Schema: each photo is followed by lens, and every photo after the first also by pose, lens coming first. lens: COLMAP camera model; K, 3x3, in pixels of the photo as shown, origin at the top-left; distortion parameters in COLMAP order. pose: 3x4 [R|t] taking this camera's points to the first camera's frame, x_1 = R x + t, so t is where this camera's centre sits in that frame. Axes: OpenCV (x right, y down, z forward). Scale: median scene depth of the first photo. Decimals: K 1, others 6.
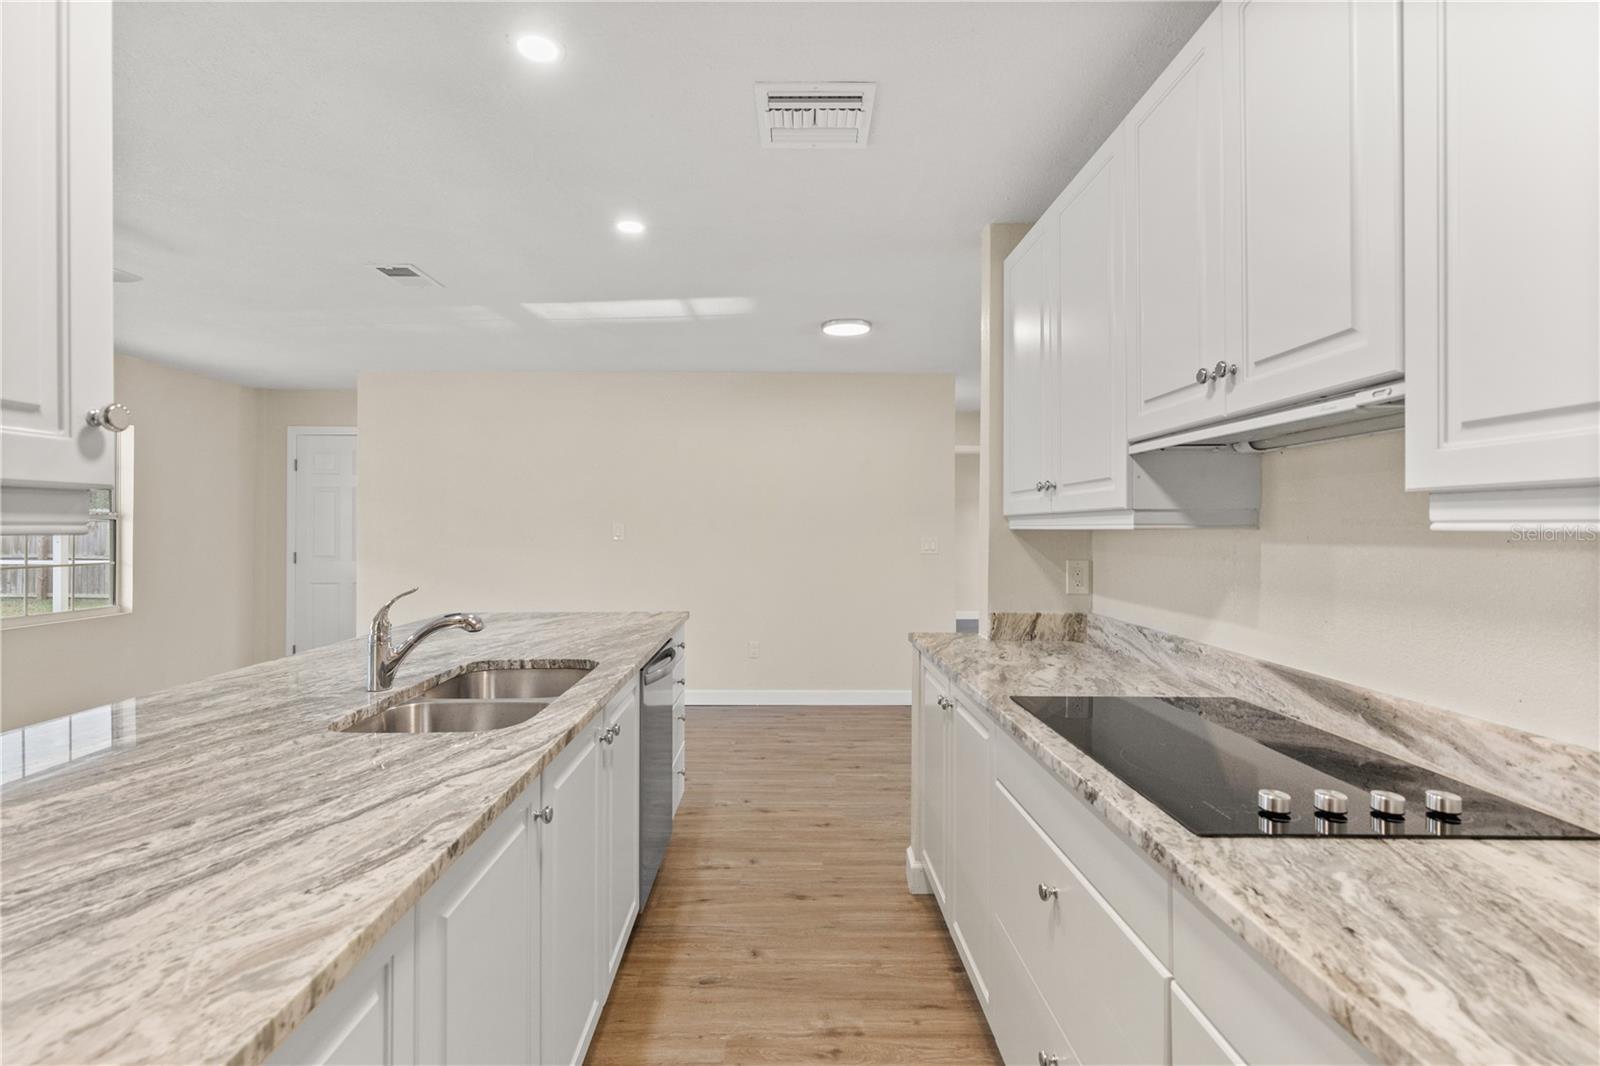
lens RADIAL K [[722.1, 0, 789.6], [0, 722.1, 528.2], [0, 0, 1]] dist [0.005593, -0.003654]
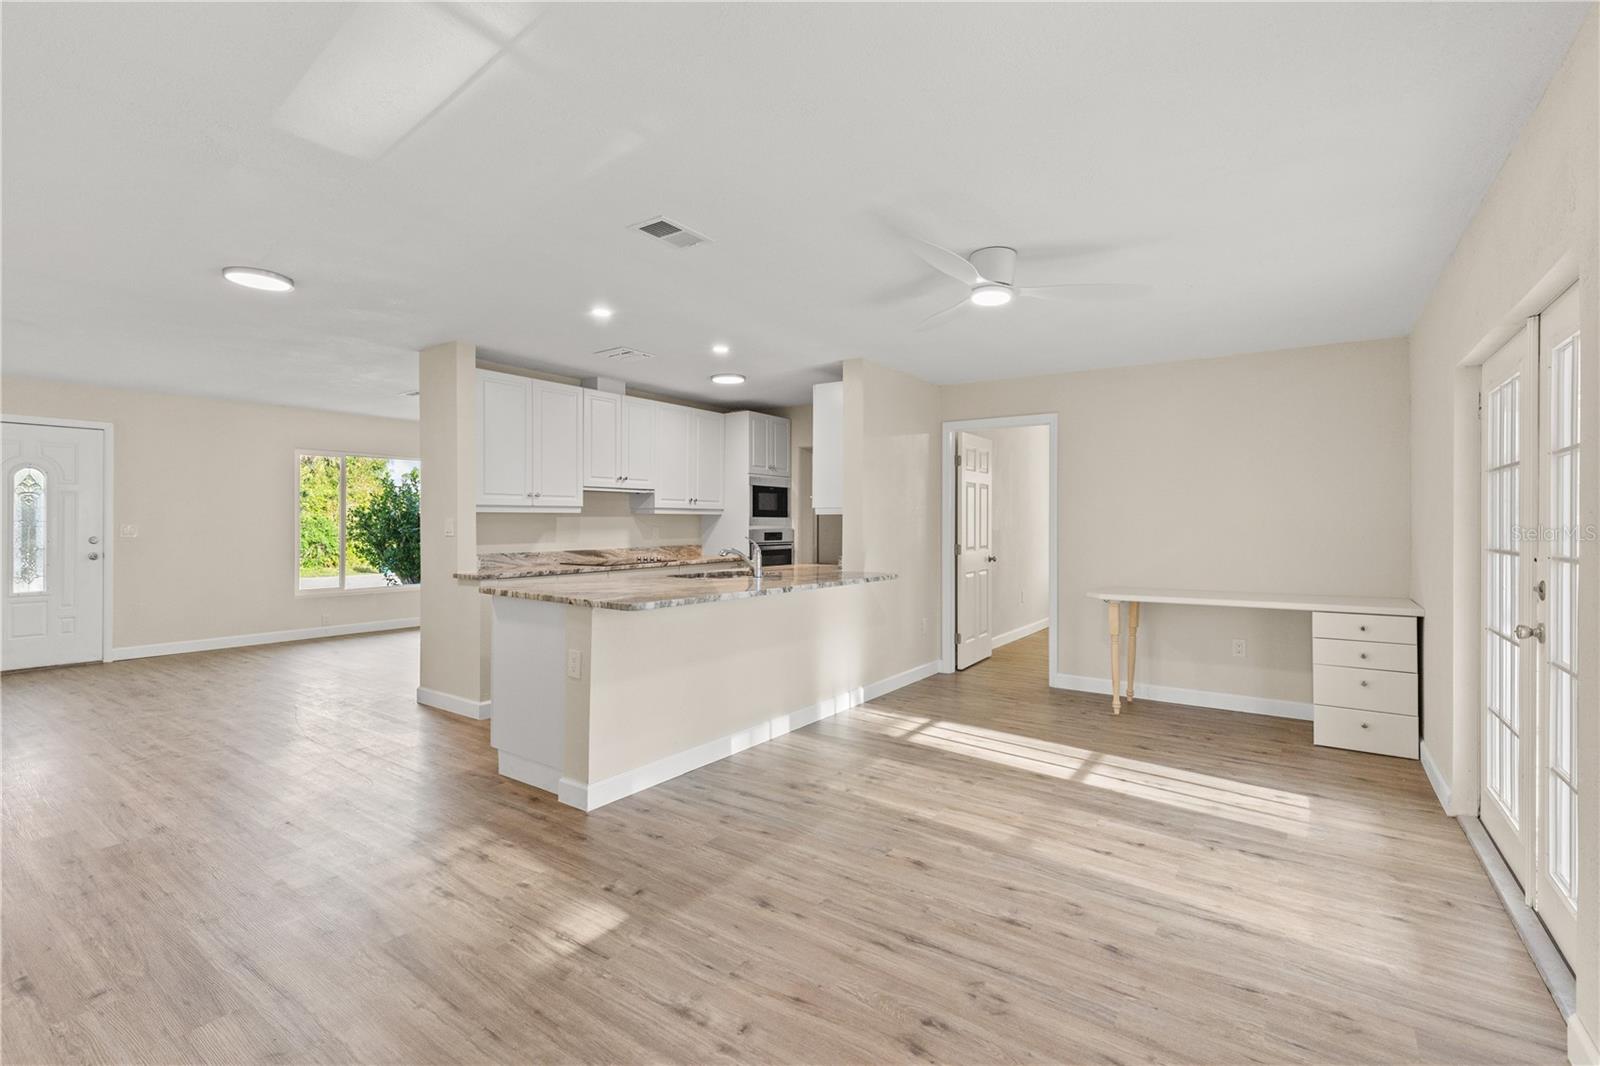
lens RADIAL K [[722.1, 0, 797.5], [0, 722.1, 520.8], [0, 0, 1]] dist [0.005593, -0.003654]
pose [[-0.812574, -0.006328, 0.582824, -2.322853], [-0.004191, 0.999979, 0.005015, 0.017040], [-0.582843, 0.001633, -0.812583, 3.221810]]
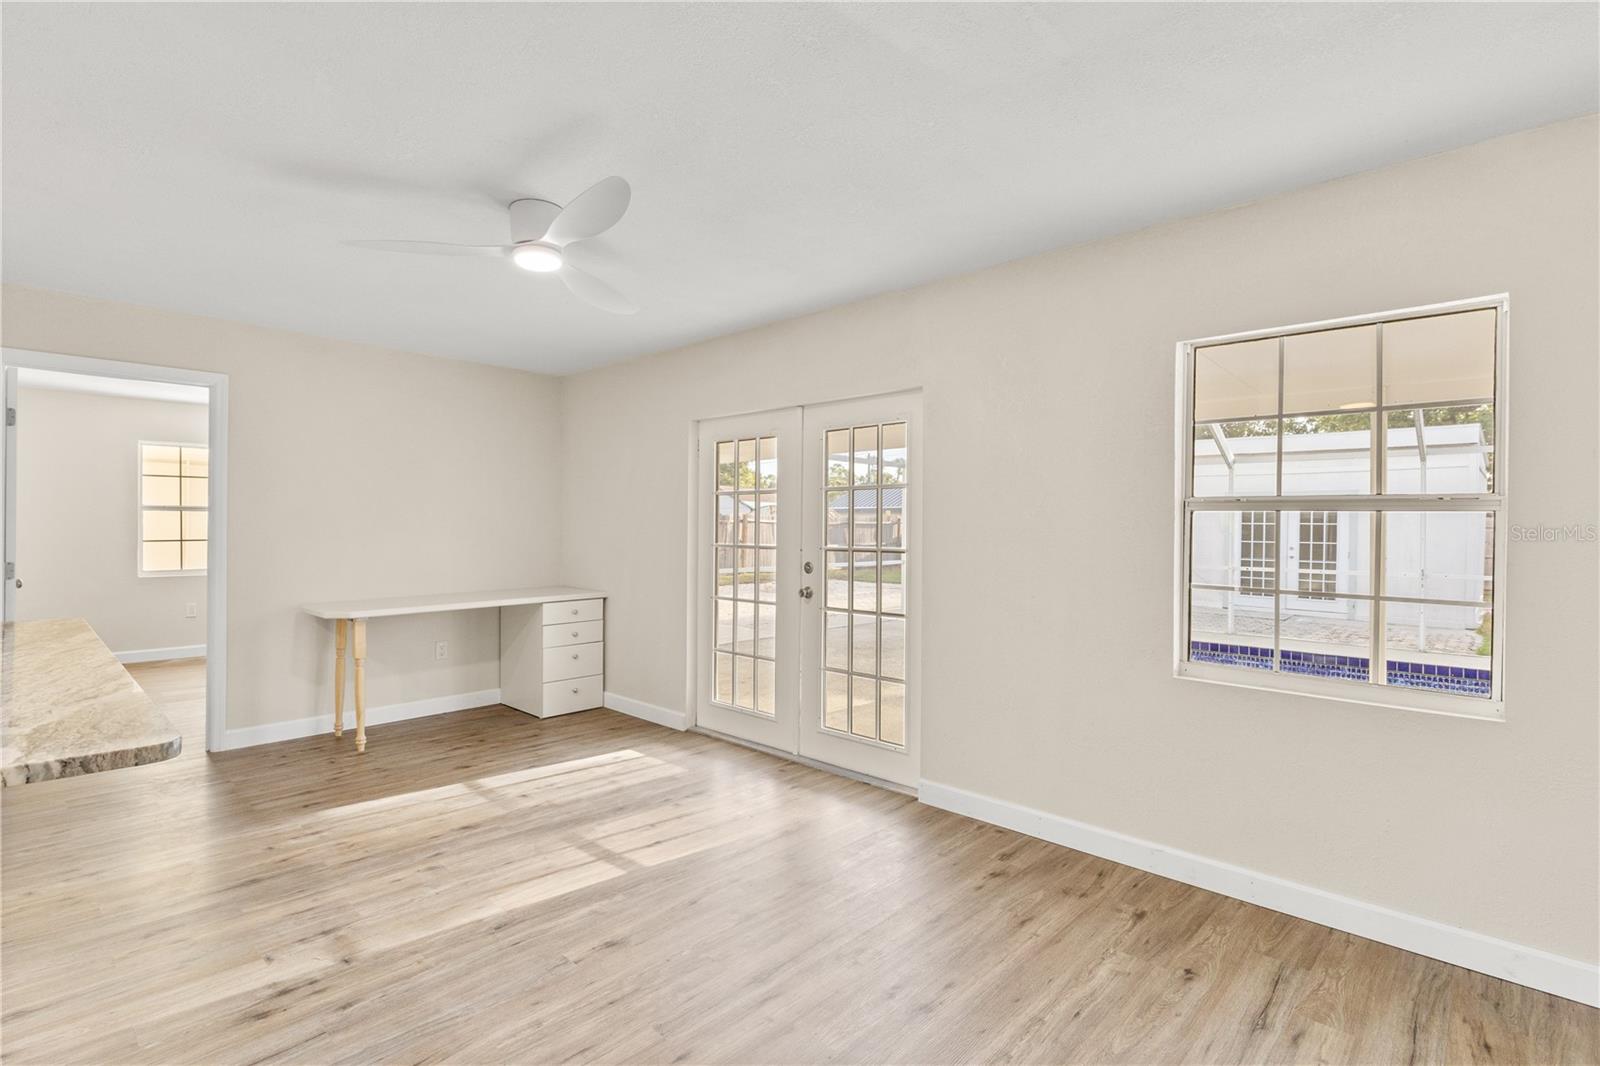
lens RADIAL K [[752.4, 0, 796.7], [0, 752.4, 538.7], [0, 0, 1]] dist [-0.003441, -0.001599]
pose [[-0.692909, 0.001162, -0.721024, -0.843007], [-0.014843, 0.999764, 0.015875, 0.016393], [0.720872, 0.021702, -0.692728, 2.941285]]
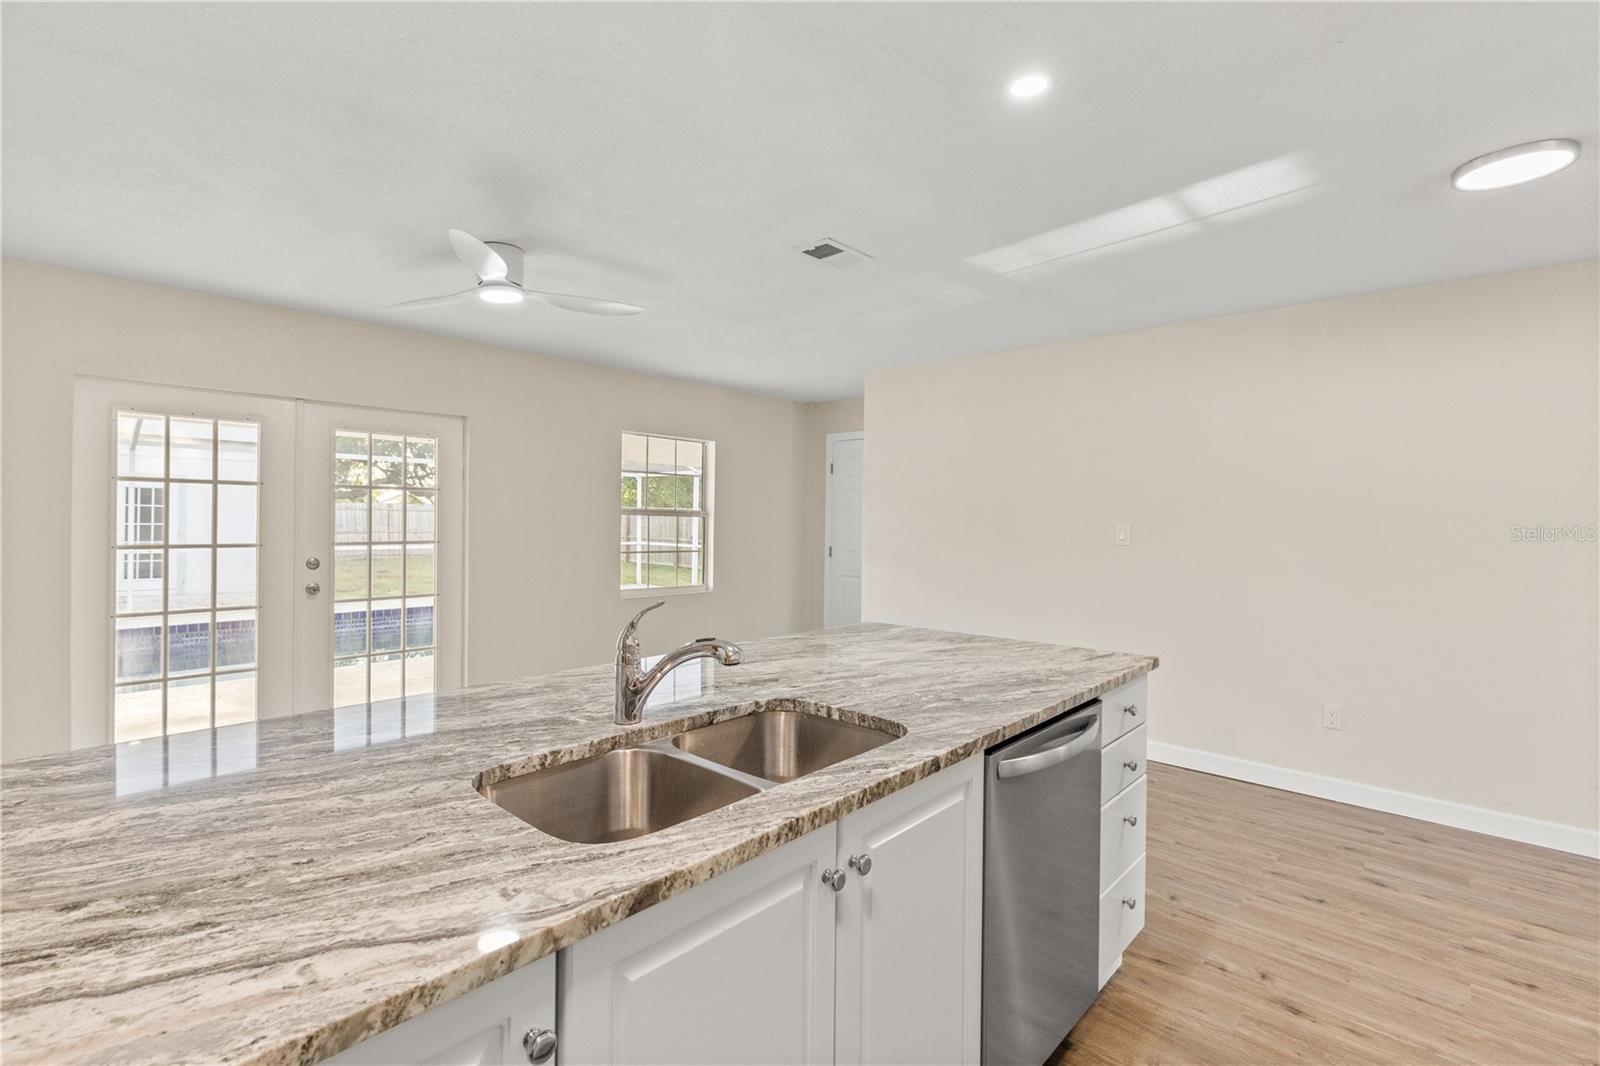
lens RADIAL K [[722.1, 0, 796.2], [0, 722.1, 523.5], [0, 0, 1]] dist [0.005593, -0.003654]
pose [[0.729631, 0.010694, -0.683758, 0.143859], [-0.015373, 0.999882, -0.000766, -0.004084], [0.683669, 0.011070, 0.729709, 0.581439]]
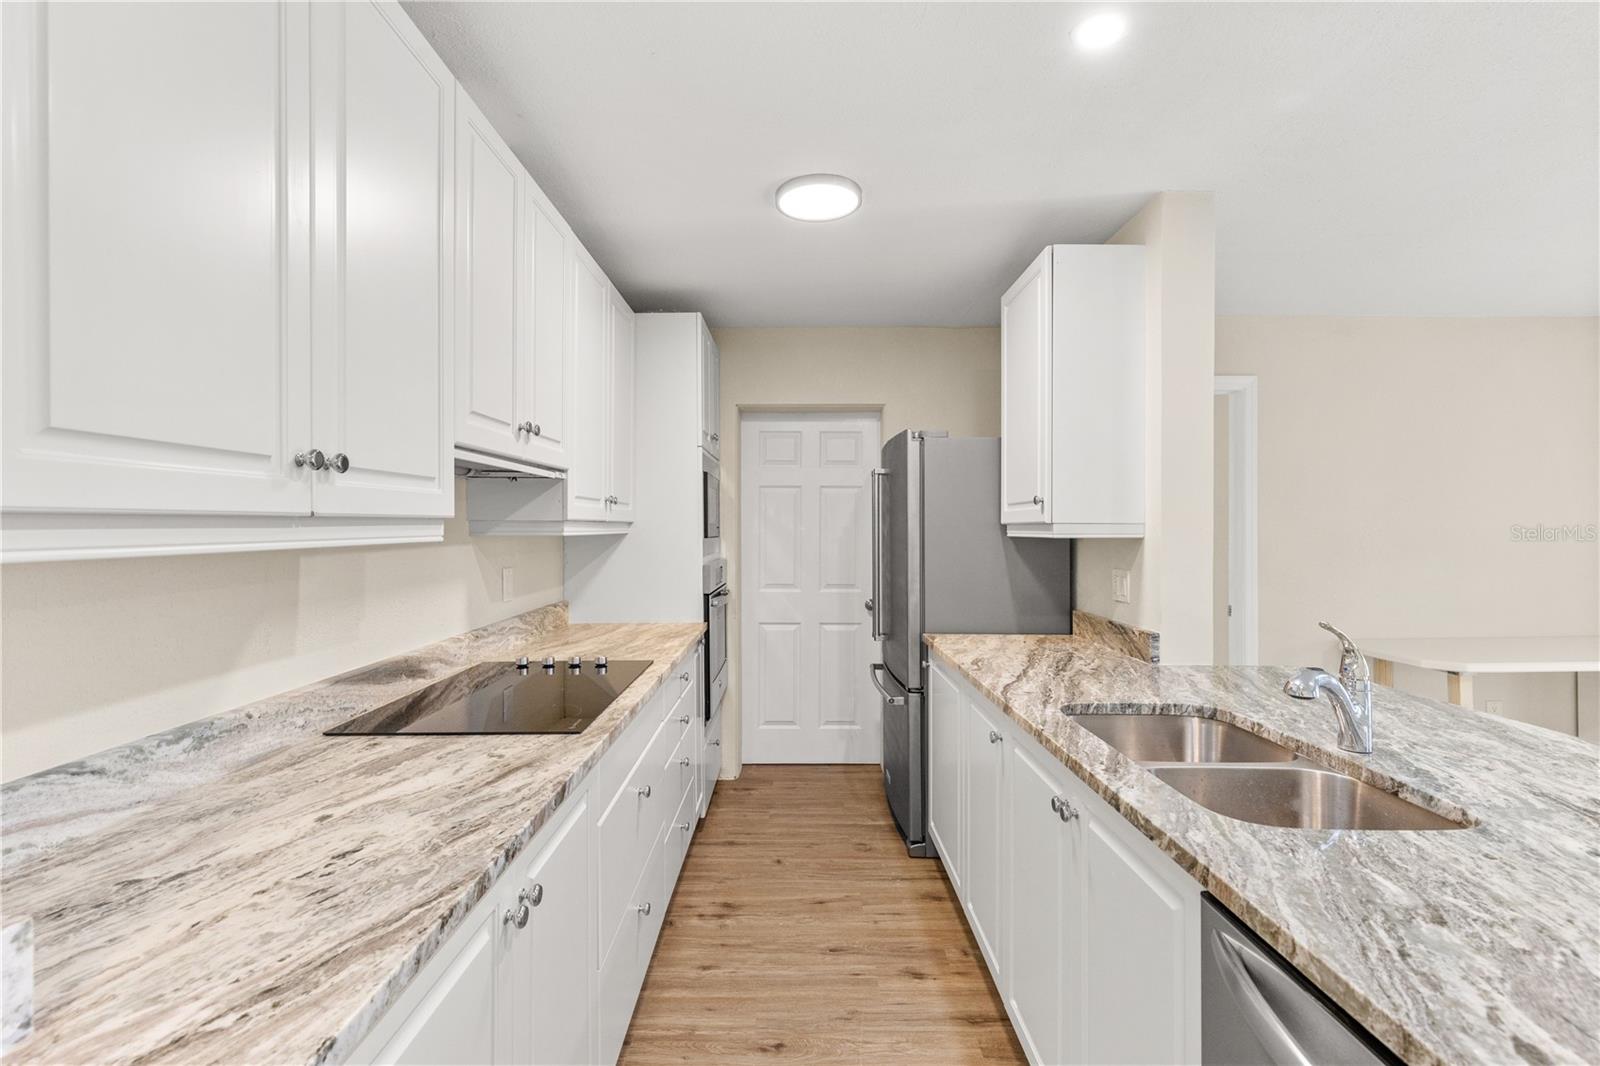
lens RADIAL K [[722.1, 0, 794.2], [0, 722.1, 522.7], [0, 0, 1]] dist [0.005593, -0.003654]
pose [[-0.999939, -0.002807, 0.010638, 0.037561], [-0.002829, 0.999994, -0.002080, -0.021569], [-0.010632, -0.002110, -0.999941, 1.964085]]
